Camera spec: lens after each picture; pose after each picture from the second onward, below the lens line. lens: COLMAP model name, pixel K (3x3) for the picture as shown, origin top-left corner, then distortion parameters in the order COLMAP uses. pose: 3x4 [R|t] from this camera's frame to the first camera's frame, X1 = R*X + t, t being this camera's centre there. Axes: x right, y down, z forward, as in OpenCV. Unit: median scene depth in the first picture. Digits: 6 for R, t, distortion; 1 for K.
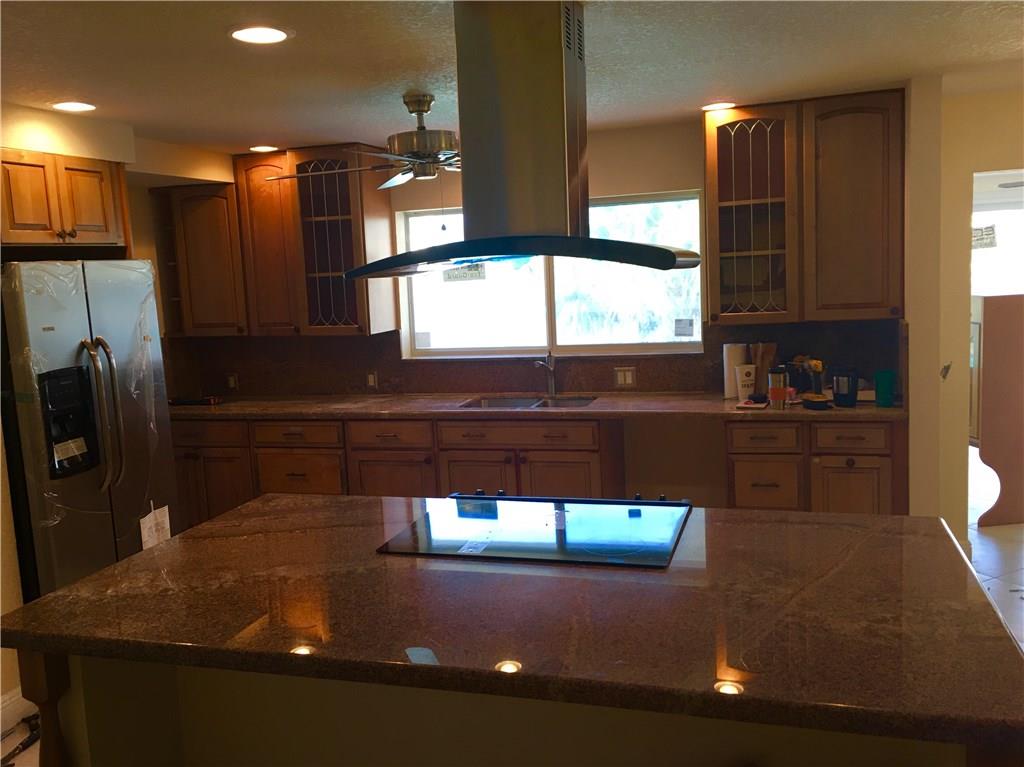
lens RADIAL K [[907.0, 0, 493.7], [0, 907.0, 375.6], [0, 0, 1]] dist [0.049917, -0.004228]
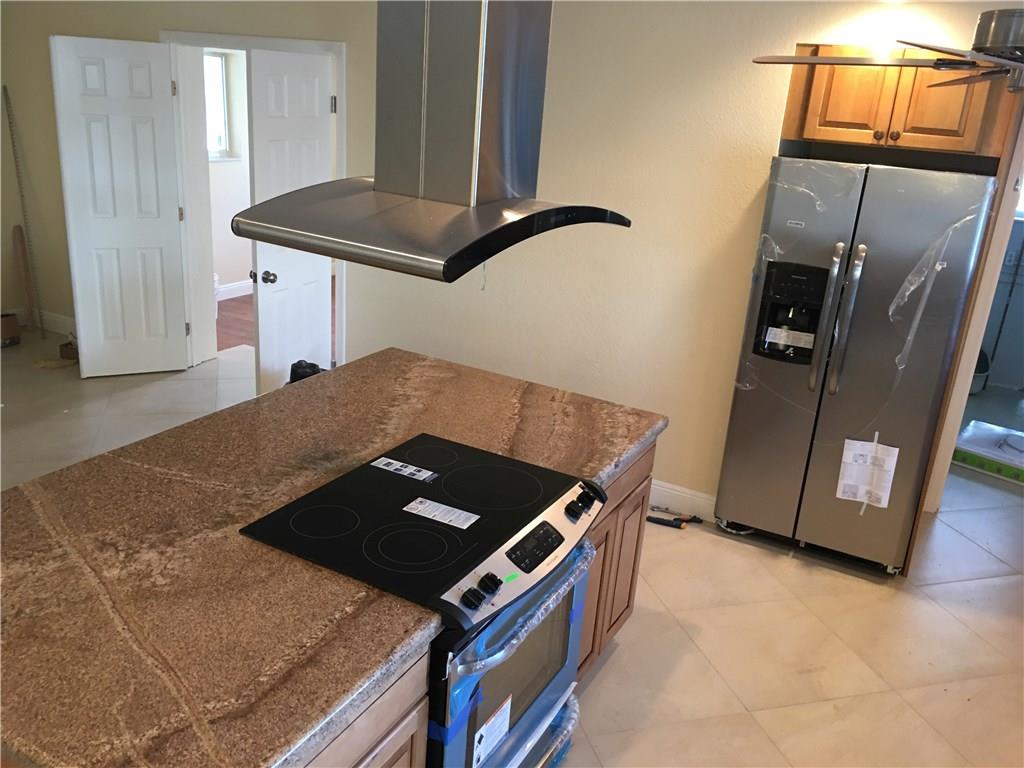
lens RADIAL K [[863.6, 0, 505.7], [0, 863.6, 378.2], [0, 0, 1]] dist [0.047305, -0.011961]
pose [[-0.209482, 0.348363, -0.913652, 0.438707], [-0.175904, 0.905714, 0.385667, -0.166489], [0.961860, 0.241505, -0.128452, 0.642315]]
